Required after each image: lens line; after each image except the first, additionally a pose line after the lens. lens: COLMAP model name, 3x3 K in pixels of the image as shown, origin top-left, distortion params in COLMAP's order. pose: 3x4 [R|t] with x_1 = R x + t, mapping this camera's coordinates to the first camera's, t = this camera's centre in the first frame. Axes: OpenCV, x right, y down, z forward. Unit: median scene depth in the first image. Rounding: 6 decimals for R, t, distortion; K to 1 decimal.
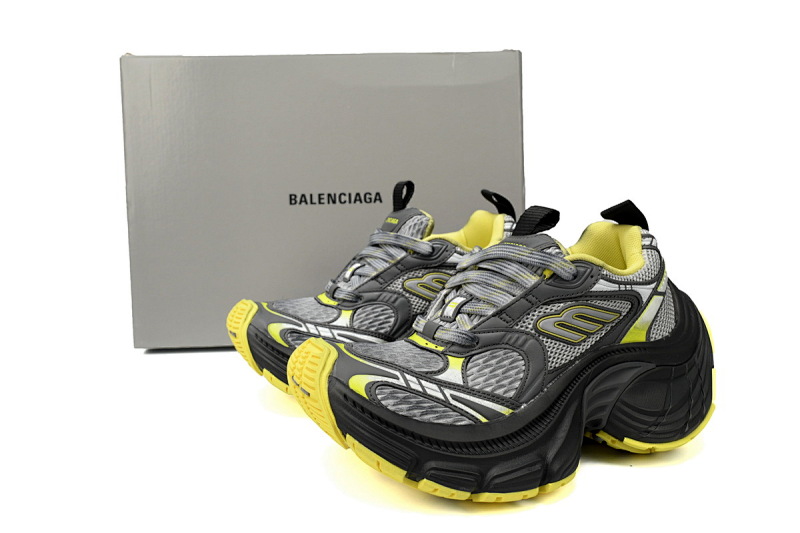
lens RADIAL K [[709.9, 0, 400.0], [0, 709.9, 266.5], [0, 0, 1]] dist [-0.002224, -0.002087]
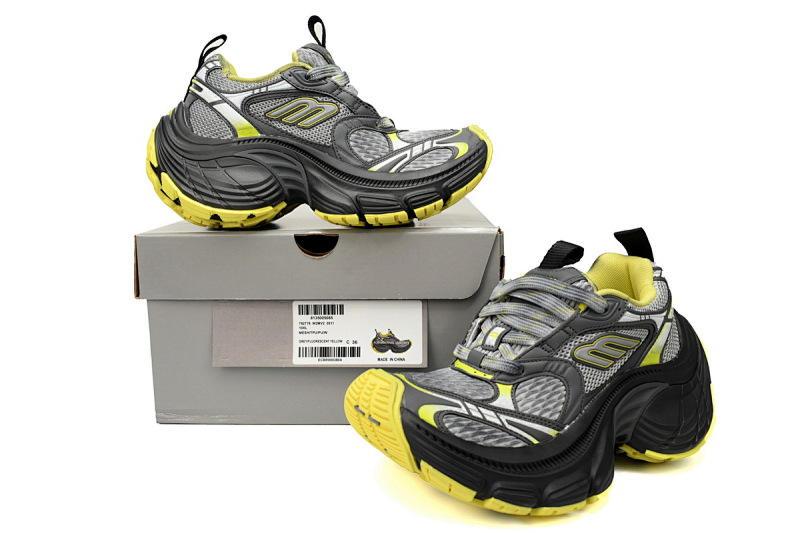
lens RADIAL K [[709.9, 0, 400.0], [0, 709.9, 266.5], [0, 0, 1]] dist [-0.002224, -0.002087]
pose [[0.992971, -0.006946, 0.118150, -0.213847], [0.004913, 0.999835, 0.017494, -0.076985], [-0.118252, -0.016791, 0.992842, -0.079114]]
